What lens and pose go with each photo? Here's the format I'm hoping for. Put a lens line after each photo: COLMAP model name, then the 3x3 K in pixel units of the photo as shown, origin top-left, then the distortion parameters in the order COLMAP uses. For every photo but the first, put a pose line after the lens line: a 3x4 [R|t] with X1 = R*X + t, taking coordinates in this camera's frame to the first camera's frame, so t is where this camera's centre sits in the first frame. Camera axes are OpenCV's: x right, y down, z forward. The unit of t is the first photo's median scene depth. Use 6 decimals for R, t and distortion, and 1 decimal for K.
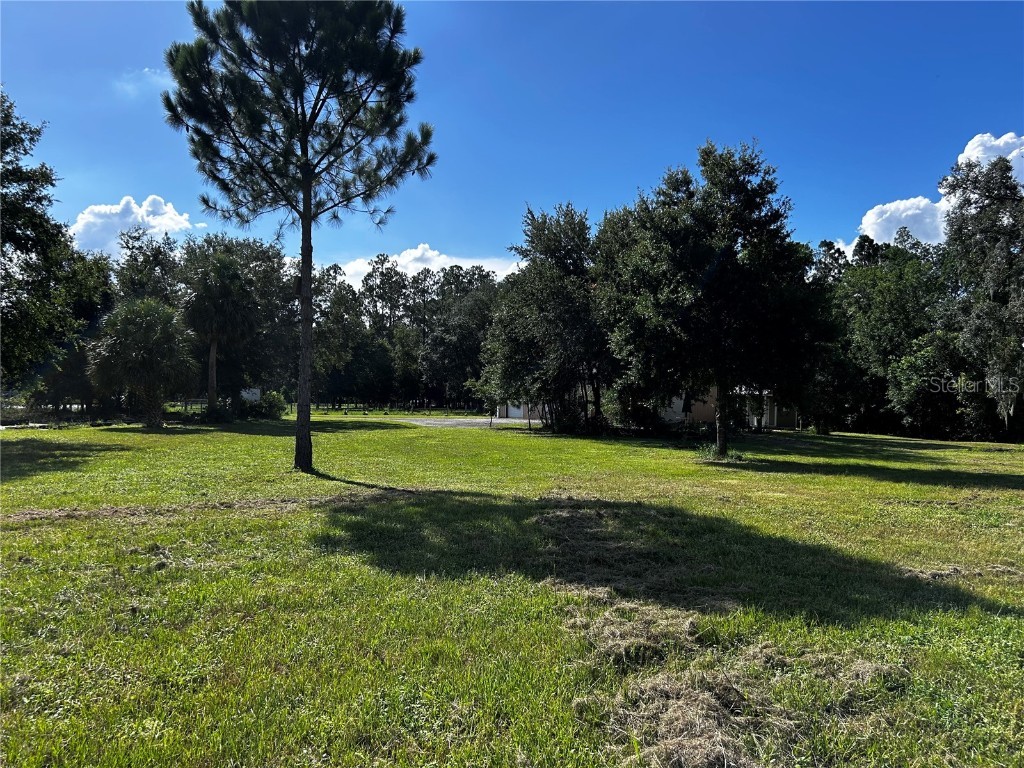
lens RADIAL K [[770.2, 0, 510.8], [0, 770.2, 388.9], [0, 0, 1]] dist [0.040277, -0.051210]
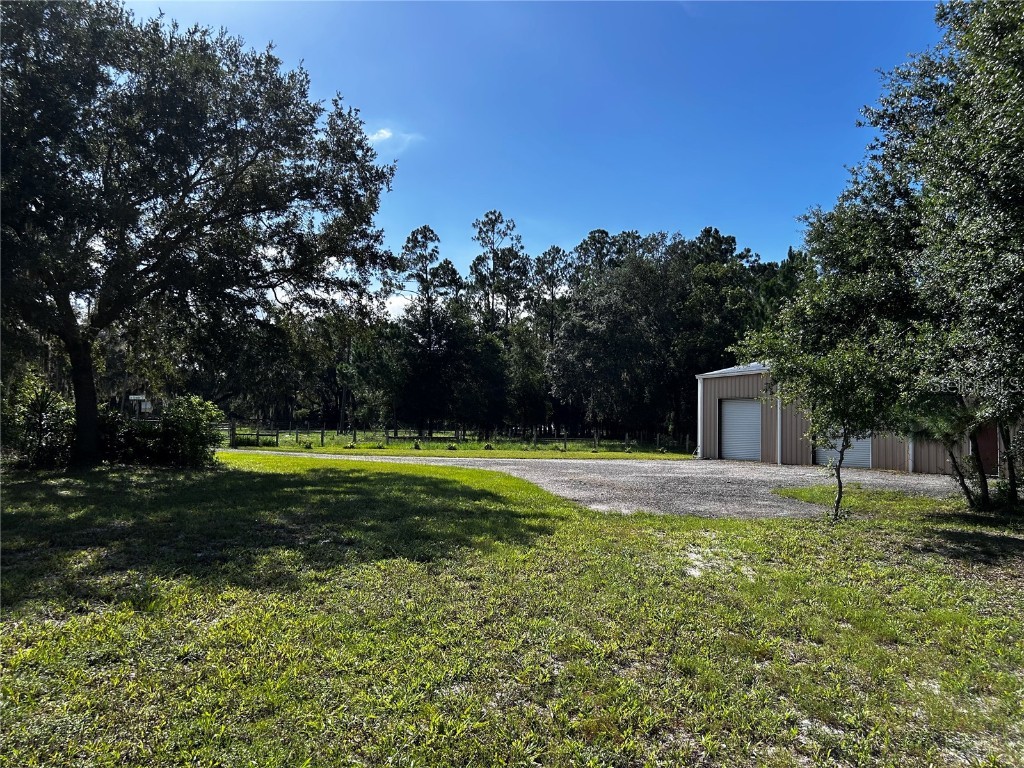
lens RADIAL K [[770.2, 0, 510.8], [0, 770.2, 388.9], [0, 0, 1]] dist [0.040277, -0.051210]
pose [[0.987196, -0.000538, -0.159509, -0.041233], [-0.005220, 0.999350, -0.035676, 0.007078], [0.159425, 0.036052, 0.986552, 0.328642]]
